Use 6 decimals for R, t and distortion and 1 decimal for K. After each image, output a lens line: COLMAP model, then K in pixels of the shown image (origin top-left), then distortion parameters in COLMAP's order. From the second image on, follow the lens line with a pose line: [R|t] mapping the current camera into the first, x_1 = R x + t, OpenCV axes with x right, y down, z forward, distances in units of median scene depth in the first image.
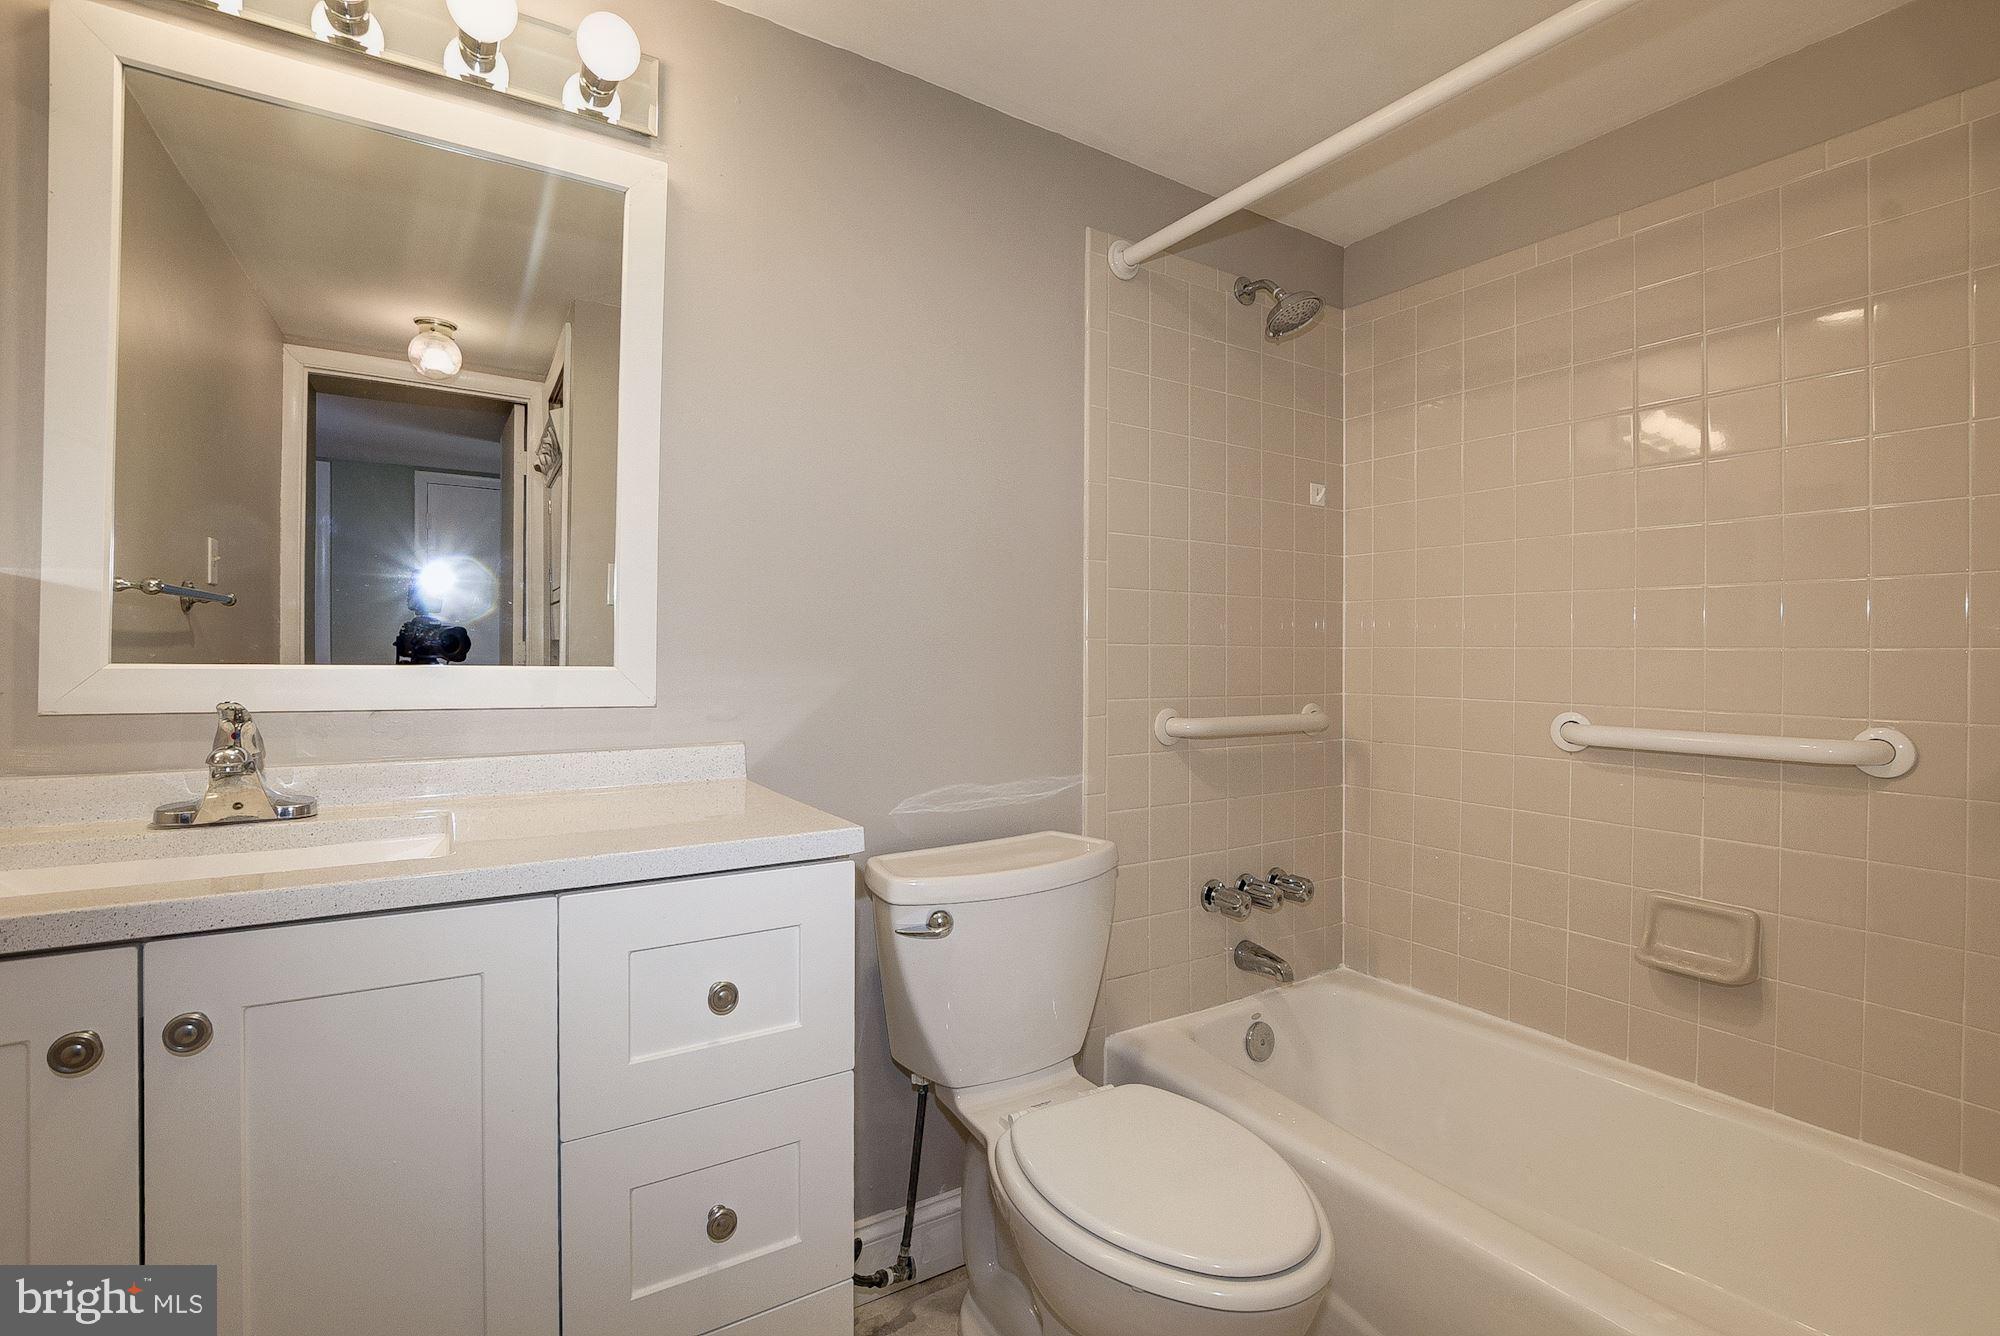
lens RADIAL K [[909.7, 0, 1000.1], [0, 909.7, 655.2], [0, 0, 1]] dist [-0.030045, 0.004567]
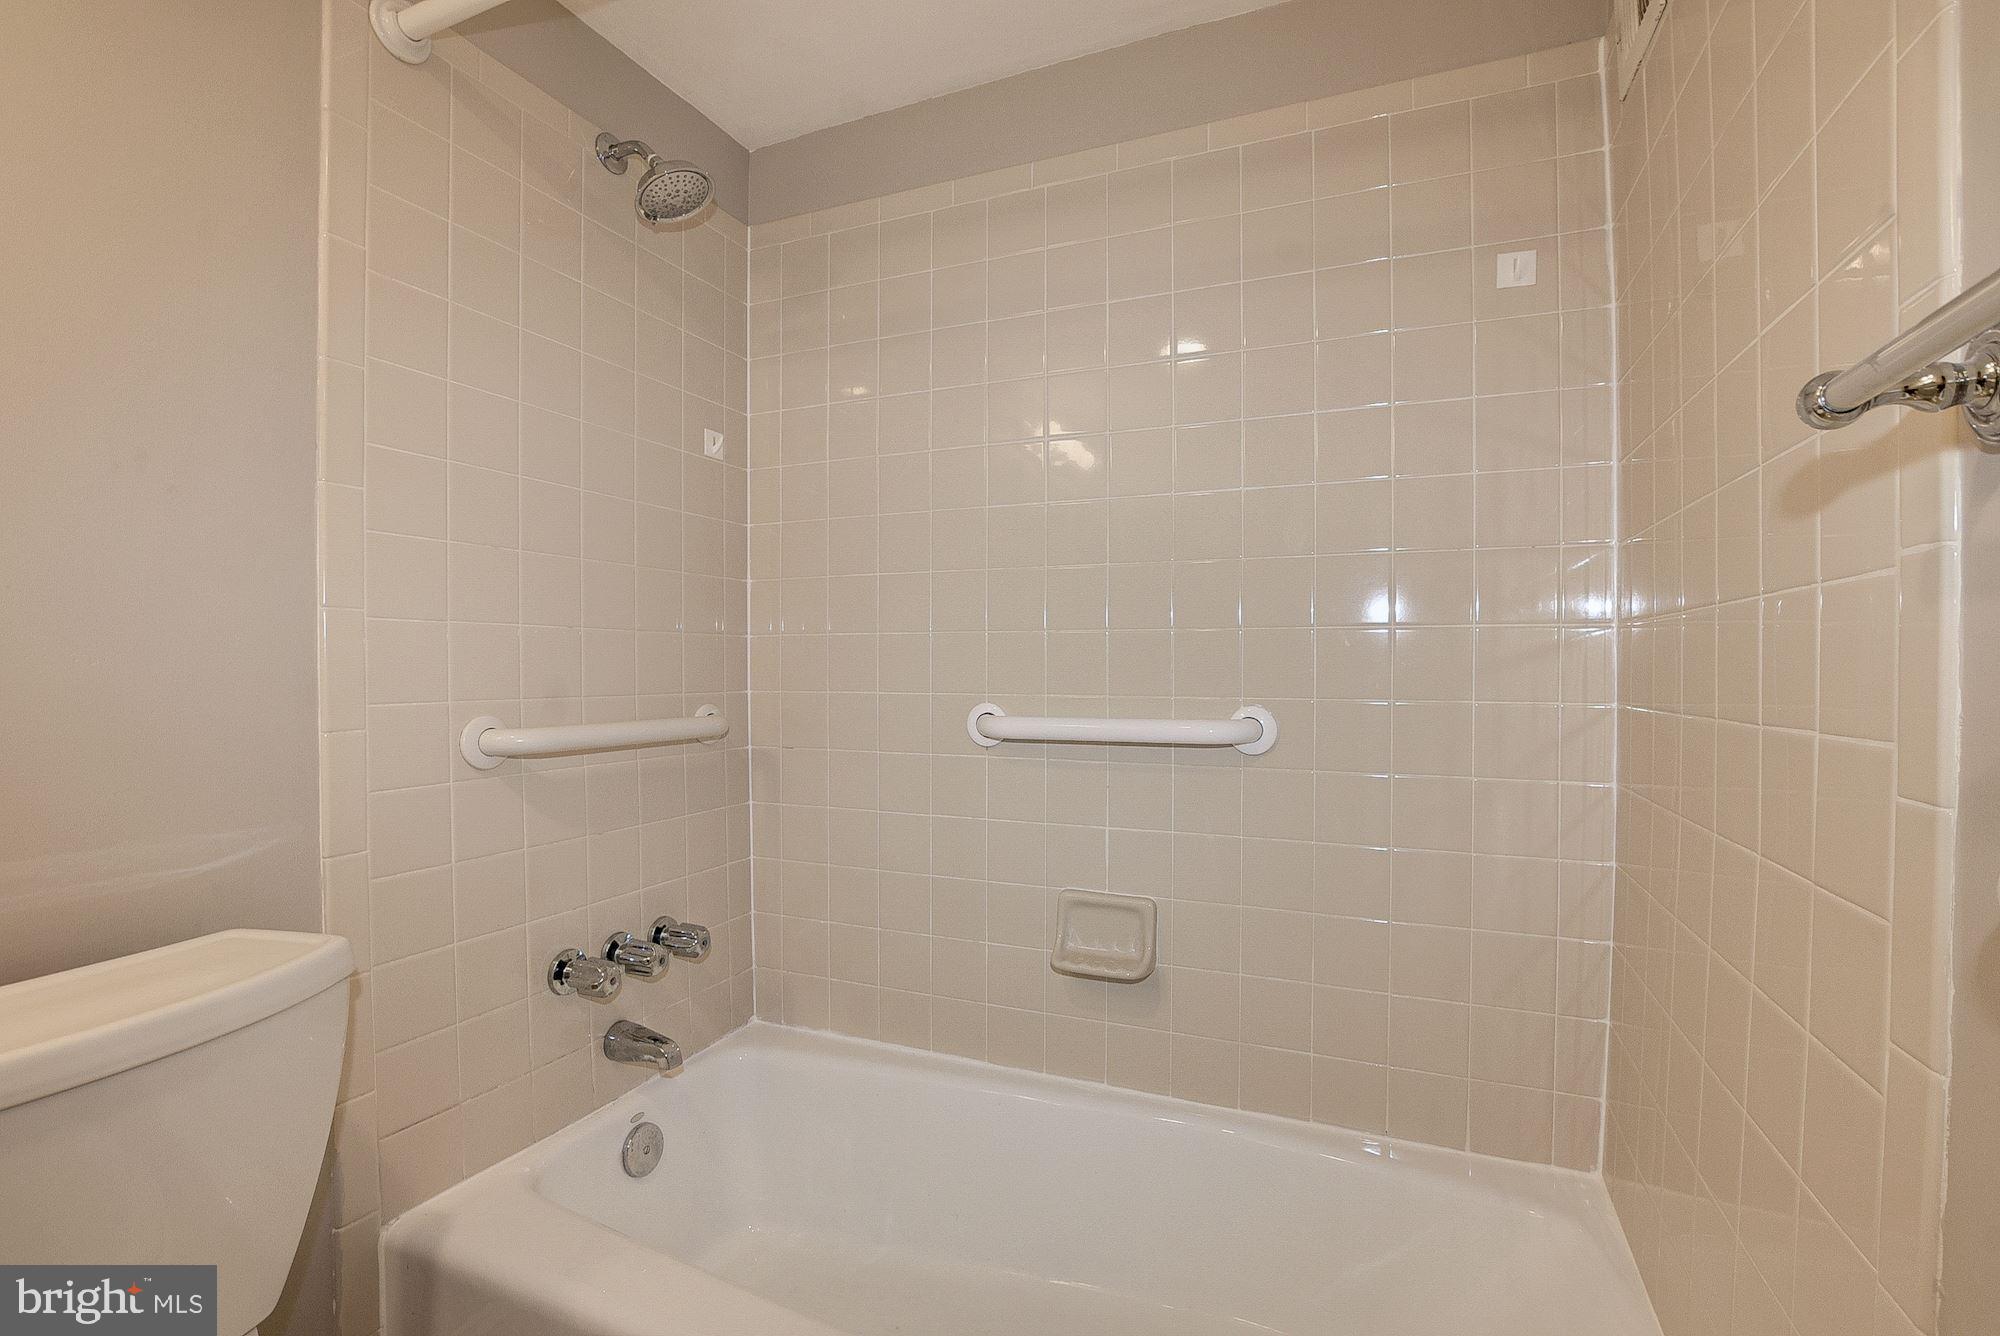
lens RADIAL K [[892.8, 0, 1023.5], [0, 892.8, 673.5], [0, 0, 1]] dist [-0.026037, 0.000834]
pose [[0.817230, -0.009989, 0.576225, 0.128906], [0.006732, 0.999947, 0.007786, 0.023720], [-0.576272, -0.002484, 0.817254, 0.214067]]
